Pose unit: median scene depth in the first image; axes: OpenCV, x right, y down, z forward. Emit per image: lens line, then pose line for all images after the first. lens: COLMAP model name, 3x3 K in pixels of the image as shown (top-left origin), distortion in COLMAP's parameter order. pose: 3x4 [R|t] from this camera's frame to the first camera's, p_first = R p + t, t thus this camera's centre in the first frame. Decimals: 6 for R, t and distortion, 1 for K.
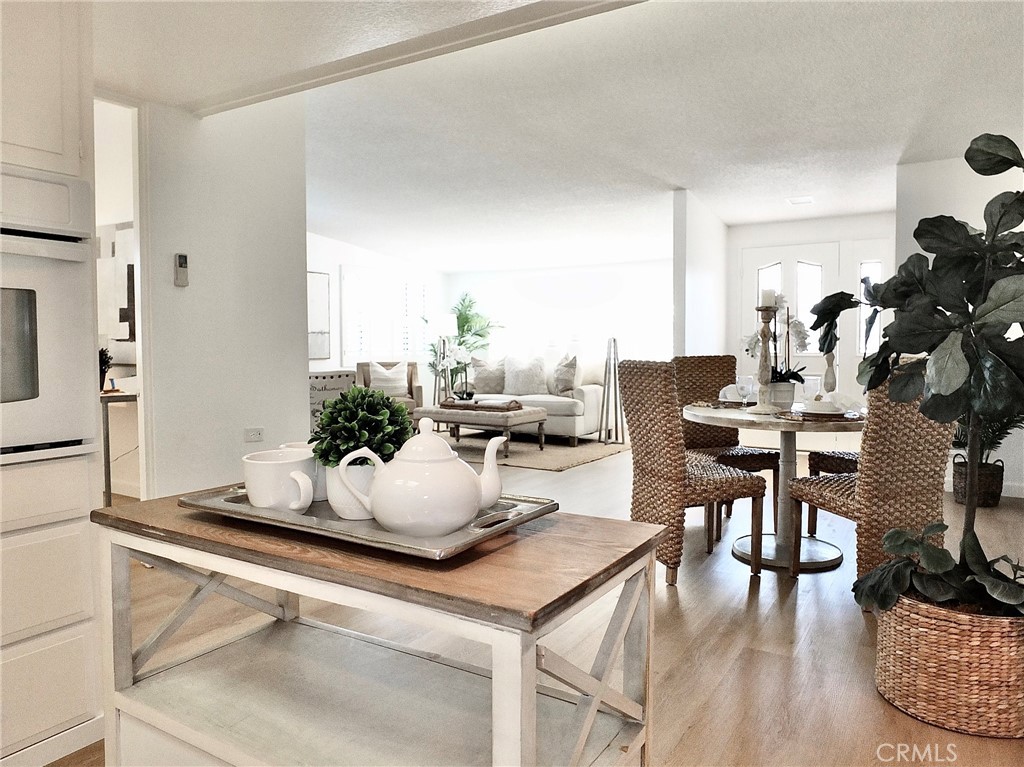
lens RADIAL K [[705.3, 0, 512.0], [0, 705.3, 383.5], [0, 0, 1]] dist [-0.036821, -0.002850]
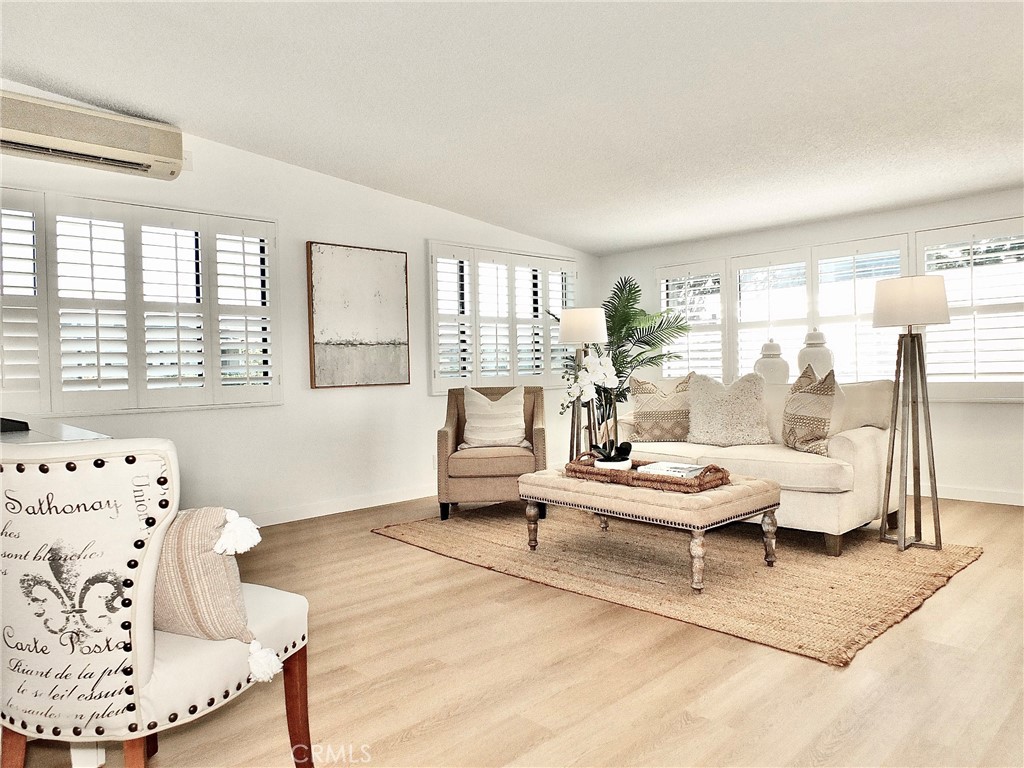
lens RADIAL K [[705.3, 0, 512.0], [0, 705.3, 384.0], [0, 0, 1]] dist [-0.036821, -0.002850]
pose [[0.968764, -0.016565, -0.247430, -0.007858], [0.010282, 0.999592, -0.026663, -0.017965], [0.247770, 0.023286, 0.968539, 0.423047]]
